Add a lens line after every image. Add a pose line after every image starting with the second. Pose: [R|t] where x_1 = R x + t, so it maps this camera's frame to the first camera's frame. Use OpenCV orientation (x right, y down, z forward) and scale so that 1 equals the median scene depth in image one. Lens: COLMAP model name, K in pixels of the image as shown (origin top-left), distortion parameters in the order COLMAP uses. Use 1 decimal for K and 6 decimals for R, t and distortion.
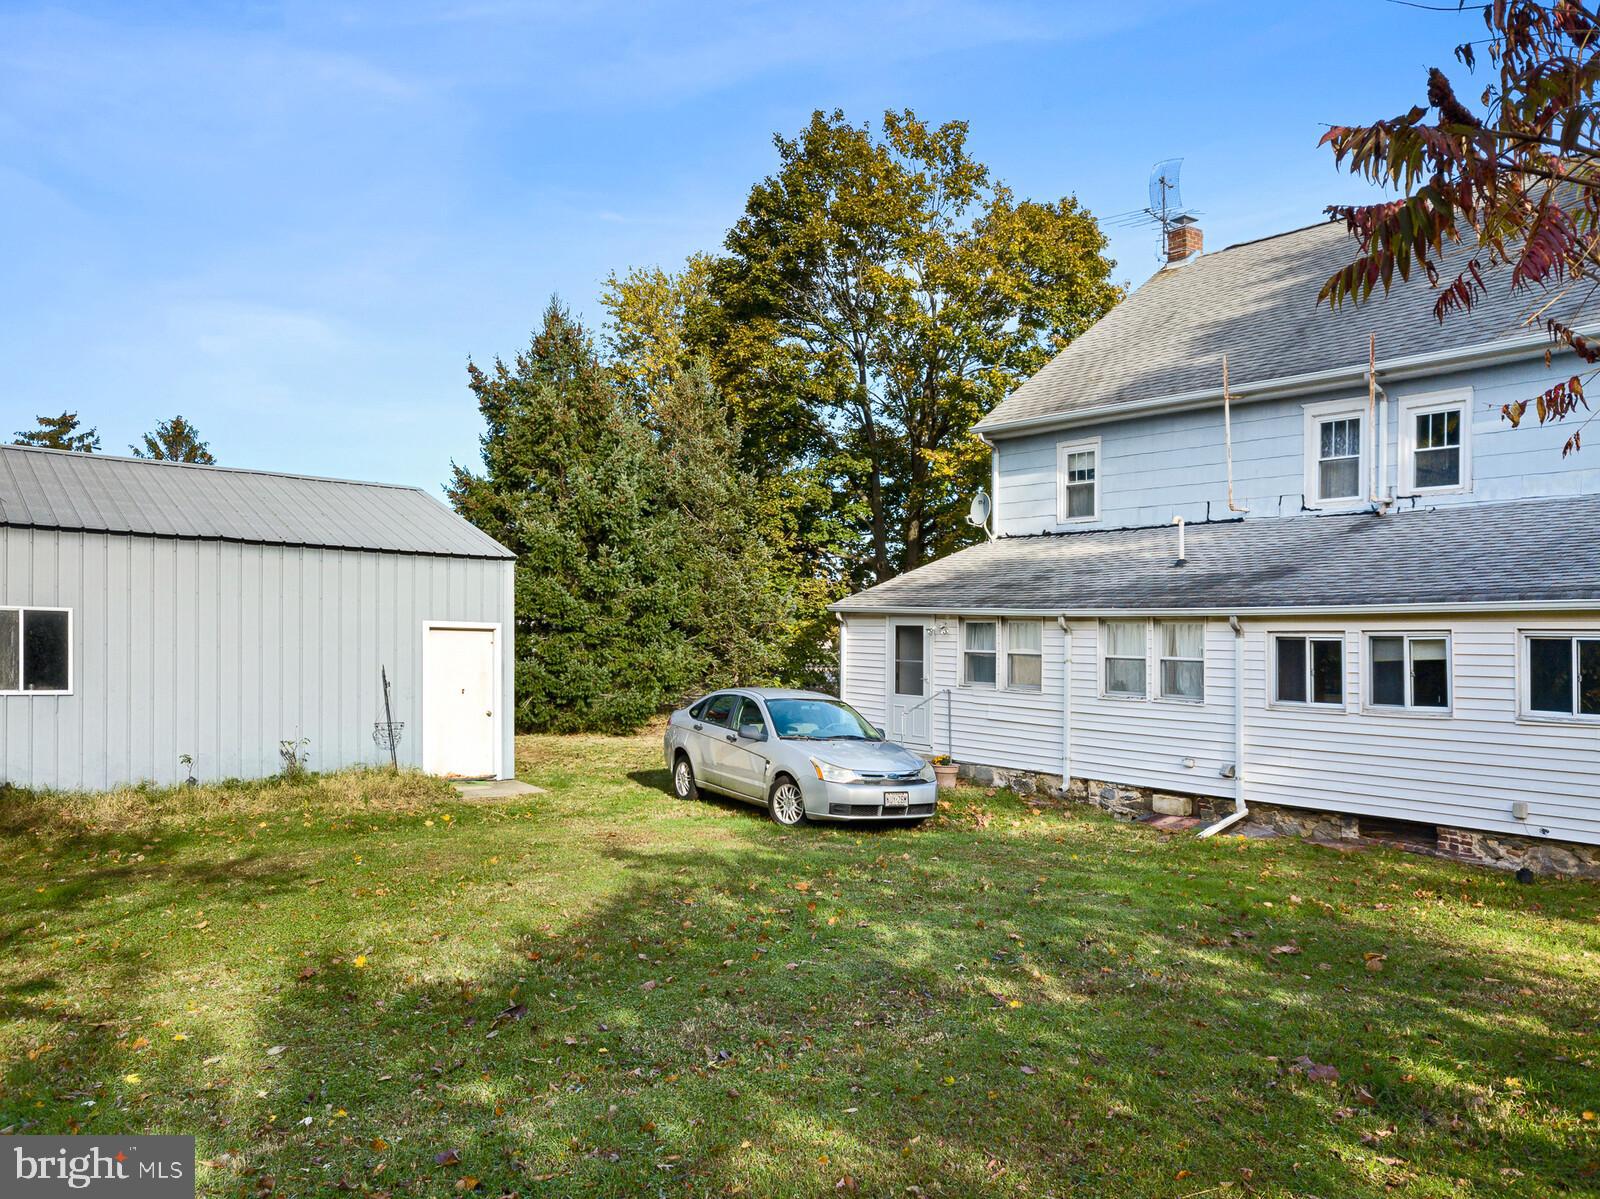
lens RADIAL K [[1256.3, 0, 794.4], [0, 1256.3, 612.5], [0, 0, 1]] dist [0.050081, -0.017131]
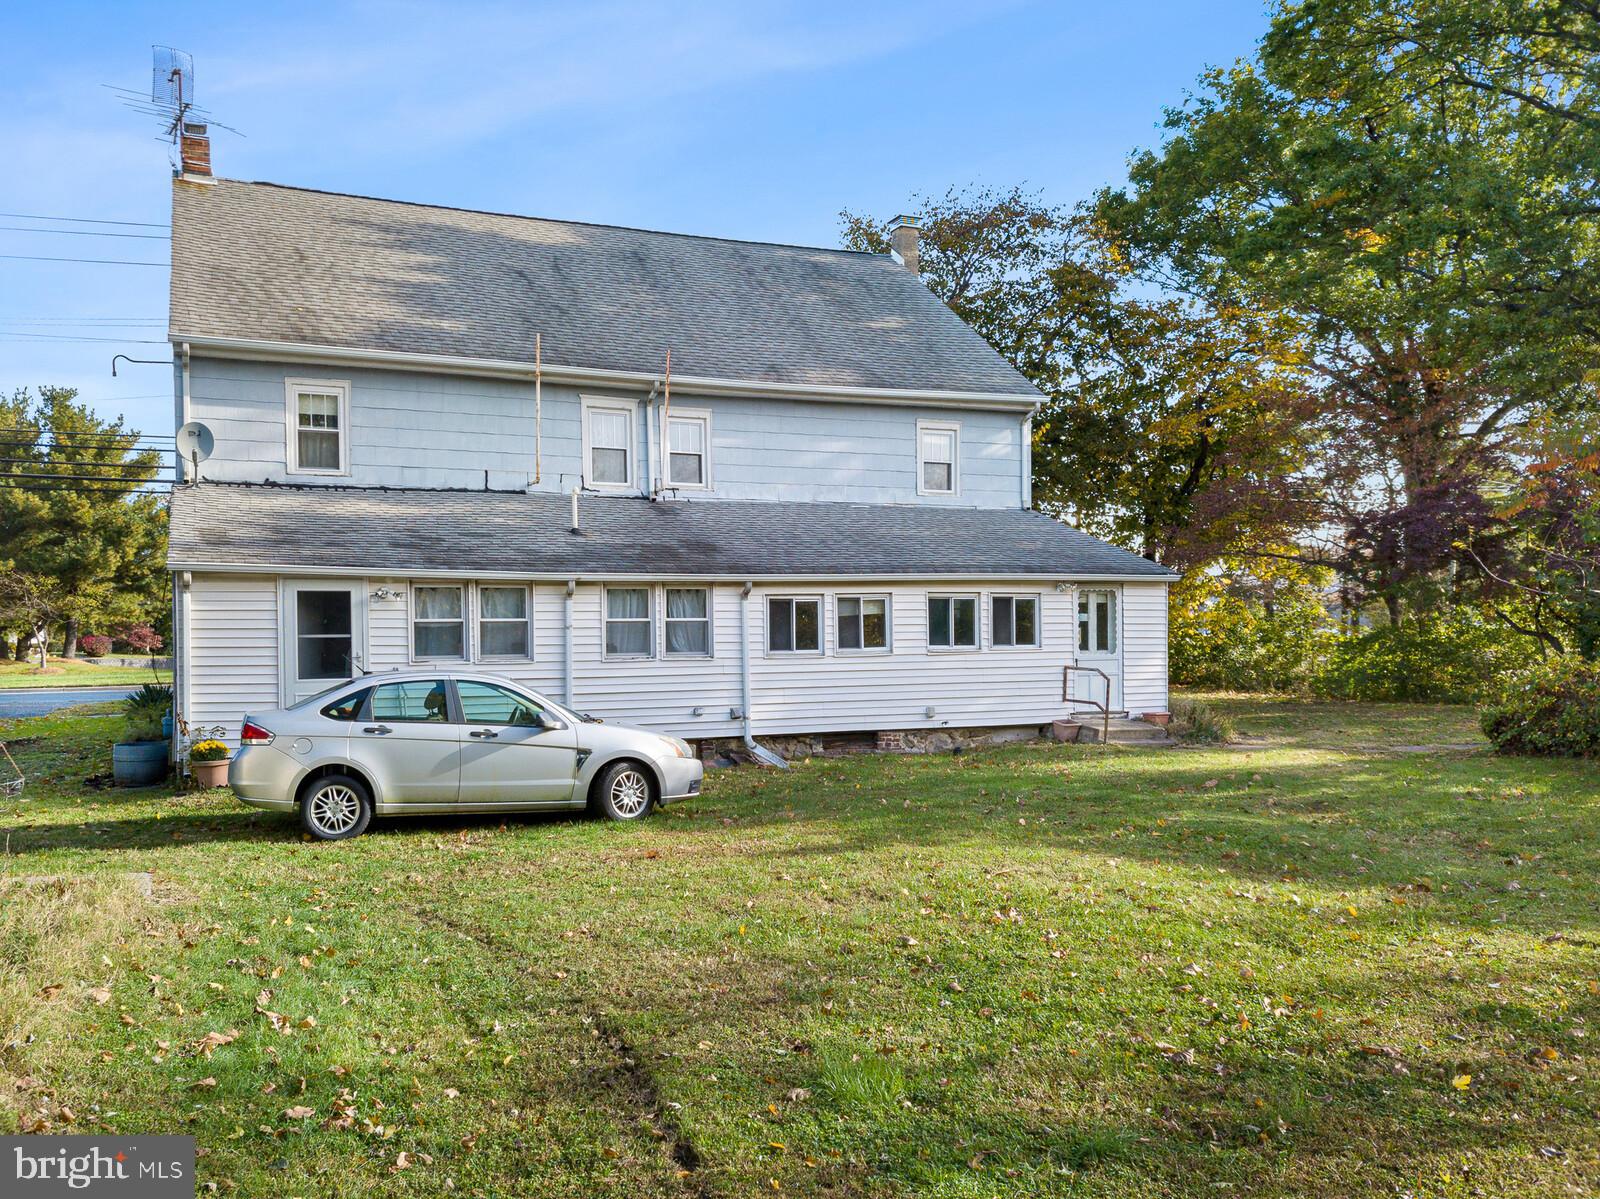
lens RADIAL K [[1256.3, 0, 741.9], [0, 1256.3, 650.6], [0, 0, 1]] dist [0.050081, -0.017131]
pose [[0.280119, -0.040753, 0.959100, -0.686612], [-0.005213, 0.999019, 0.043972, 0.013506], [-0.959951, -0.017317, 0.279631, 0.593478]]
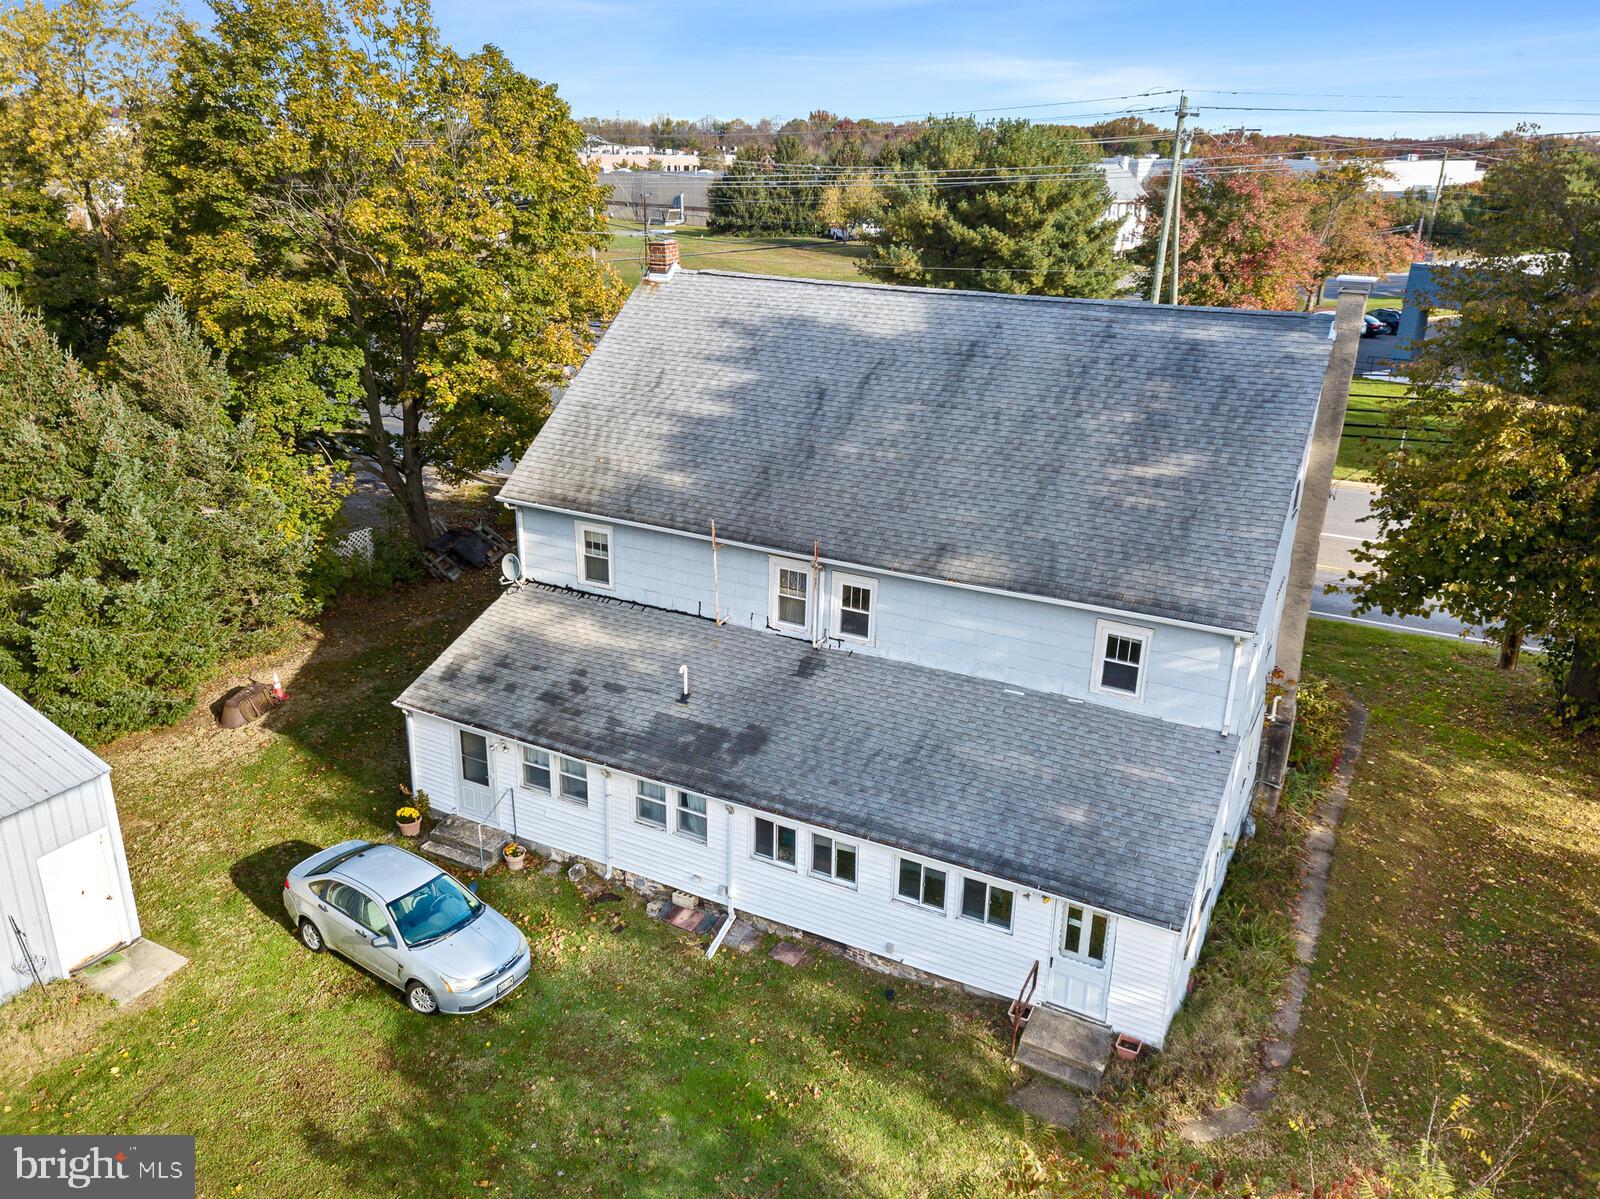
lens RADIAL K [[1256.3, 0, 790.0], [0, 1256.3, 600.0], [0, 0, 1]] dist [0.050081, -0.017131]
pose [[0.911146, -0.138283, 0.388188, -0.098845], [-0.020778, 0.925400, 0.378422, -0.664800], [-0.411559, -0.352864, 0.840301, -0.134347]]
